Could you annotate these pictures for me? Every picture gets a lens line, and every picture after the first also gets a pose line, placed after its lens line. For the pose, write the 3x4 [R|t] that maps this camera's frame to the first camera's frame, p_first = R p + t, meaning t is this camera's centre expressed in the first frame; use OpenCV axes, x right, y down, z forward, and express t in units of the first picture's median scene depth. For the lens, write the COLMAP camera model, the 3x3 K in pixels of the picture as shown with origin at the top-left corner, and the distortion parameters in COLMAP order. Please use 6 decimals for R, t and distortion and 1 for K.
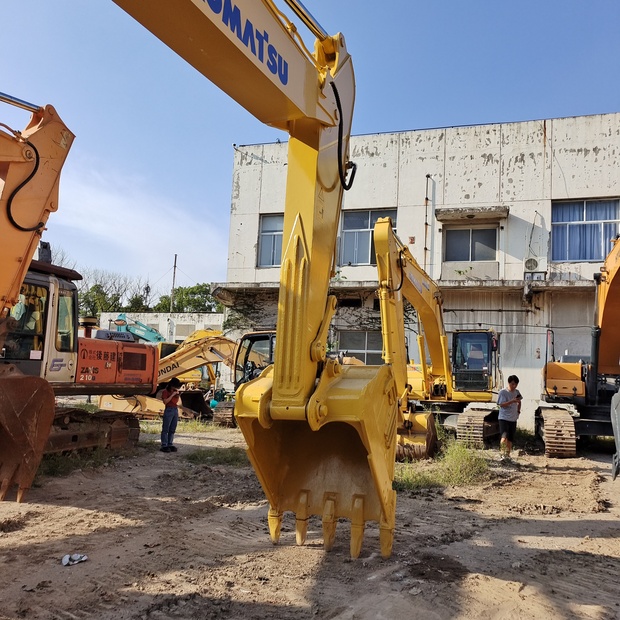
lens RADIAL K [[569.6, 0, 310.0], [0, 569.6, 310.0], [0, 0, 1]] dist [0.042874, 0.007611]
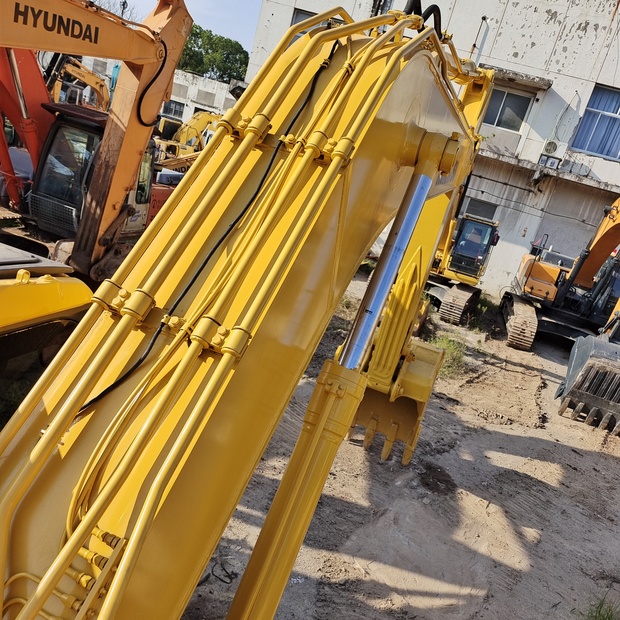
lens RADIAL K [[569.6, 0, 310.0], [0, 569.6, 310.0], [0, 0, 1]] dist [0.042874, 0.007611]
pose [[0.974269, 0.200734, 0.102501, -0.079301], [-0.224623, 0.902212, 0.368181, -0.099485], [-0.018572, -0.381732, 0.924087, -0.051494]]
